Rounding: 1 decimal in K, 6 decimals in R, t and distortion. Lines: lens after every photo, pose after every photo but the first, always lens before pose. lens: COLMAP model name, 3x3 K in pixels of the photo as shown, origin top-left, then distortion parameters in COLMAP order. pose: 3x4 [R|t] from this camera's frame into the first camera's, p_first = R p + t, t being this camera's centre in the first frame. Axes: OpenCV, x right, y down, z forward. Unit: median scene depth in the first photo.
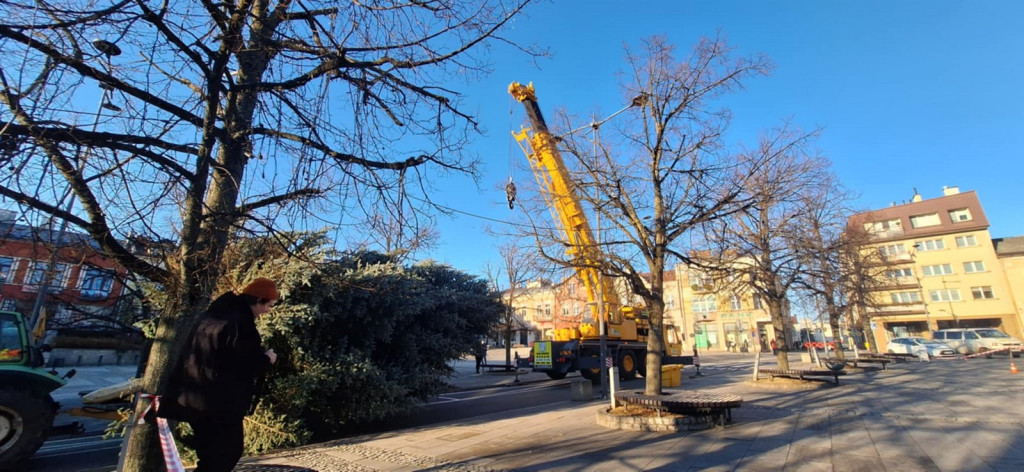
lens RADIAL K [[422.2, 0, 530.1], [0, 422.2, 241.1], [0, 0, 1]] dist [0.004260, -0.003123]
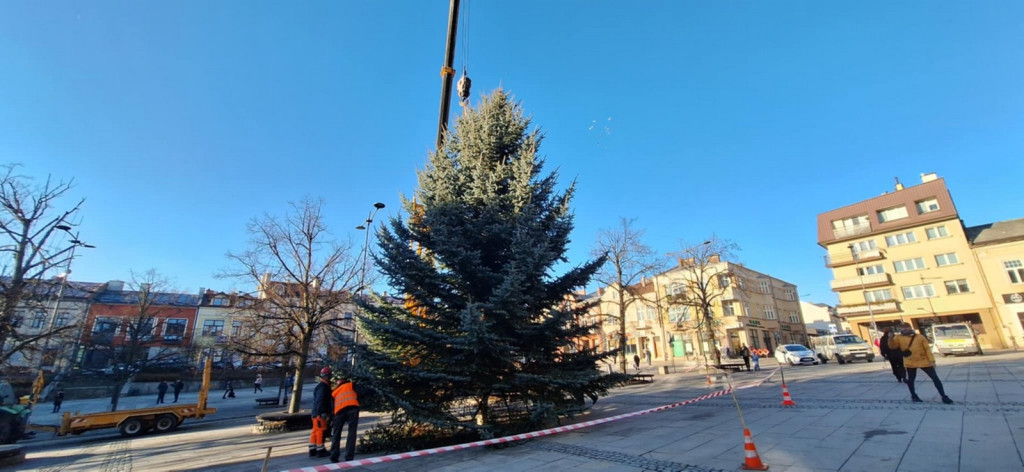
lens RADIAL K [[422.2, 0, 530.8], [0, 422.2, 246.5], [0, 0, 1]] dist [0.004260, -0.003123]
pose [[0.975840, -0.094492, -0.196998, 0.344822], [0.093465, 0.995517, -0.014526, -0.040504], [0.197487, -0.004238, 0.980296, -0.099162]]
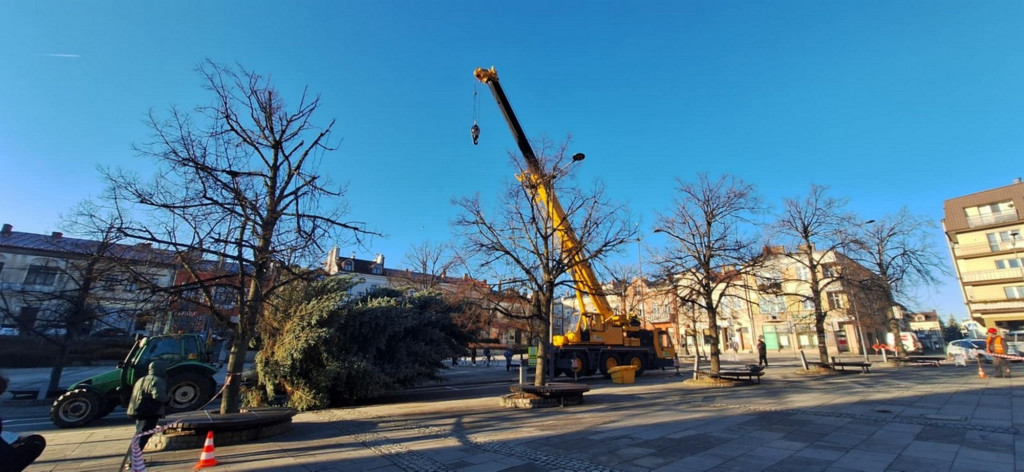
lens RADIAL K [[422.2, 0, 518.8], [0, 422.2, 244.0], [0, 0, 1]] dist [0.004260, -0.003123]
pose [[0.967902, -0.058346, -0.244462, 0.119764], [0.059923, 0.998203, -0.000990, -0.025766], [0.244080, -0.013691, 0.969658, -0.085533]]
